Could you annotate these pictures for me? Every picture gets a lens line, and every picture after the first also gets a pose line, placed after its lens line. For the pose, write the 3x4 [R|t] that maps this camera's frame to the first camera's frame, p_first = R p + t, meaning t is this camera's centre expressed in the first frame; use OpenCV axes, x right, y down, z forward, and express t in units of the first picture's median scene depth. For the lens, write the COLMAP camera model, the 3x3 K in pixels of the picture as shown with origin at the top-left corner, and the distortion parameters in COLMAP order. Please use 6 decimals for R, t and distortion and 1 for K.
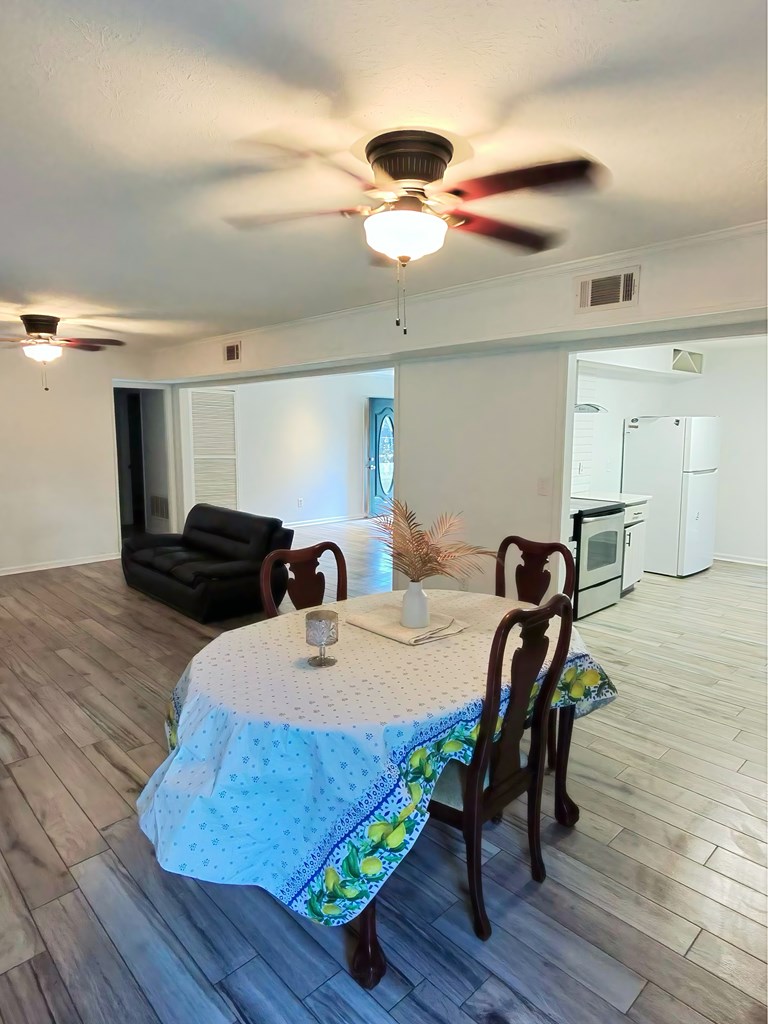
lens RADIAL K [[599.5, 0, 382.2], [0, 599.5, 507.1], [0, 0, 1]] dist [0.004500, -0.015626]
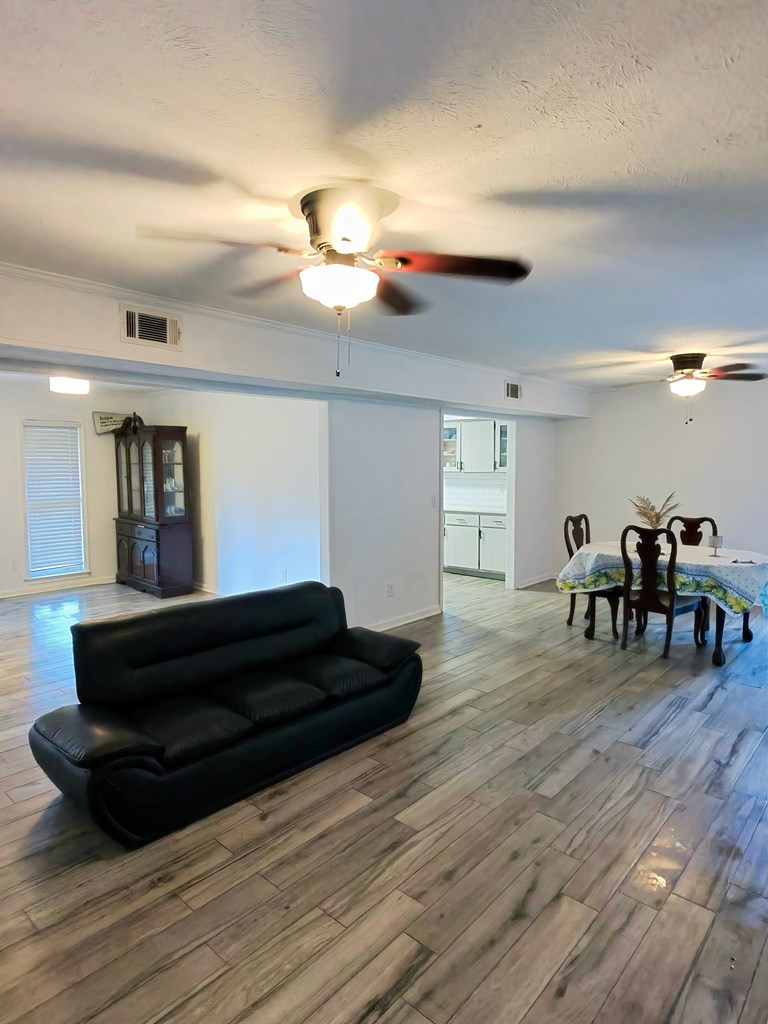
lens RADIAL K [[599.5, 0, 382.2], [0, 599.5, 507.1], [0, 0, 1]] dist [0.004500, -0.015626]
pose [[-0.063318, -0.076538, 0.995054, -1.267616], [0.132929, 0.987524, 0.084417, -0.169814], [-0.989101, 0.137617, -0.052354, 1.274588]]
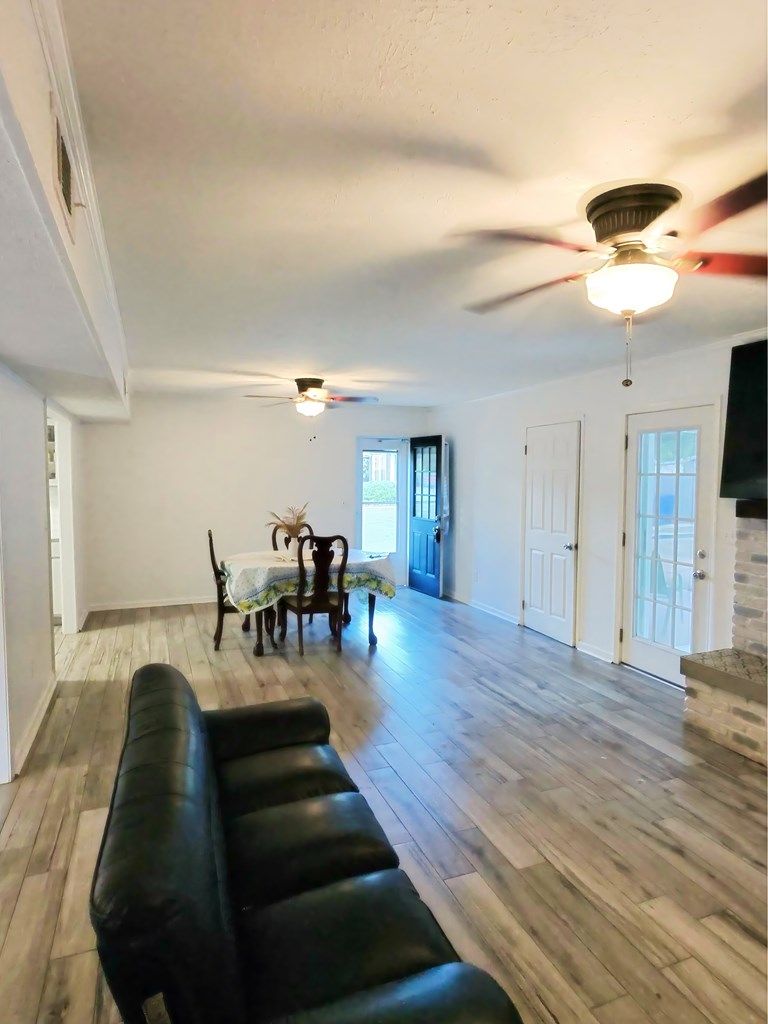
lens RADIAL K [[599.5, 0, 382.2], [0, 599.5, 507.1], [0, 0, 1]] dist [0.004500, -0.015626]
pose [[-0.921367, -0.028505, 0.387648, -0.720218], [0.044190, 0.983160, 0.177326, -0.245395], [-0.386175, 0.180513, -0.904591, 1.817279]]
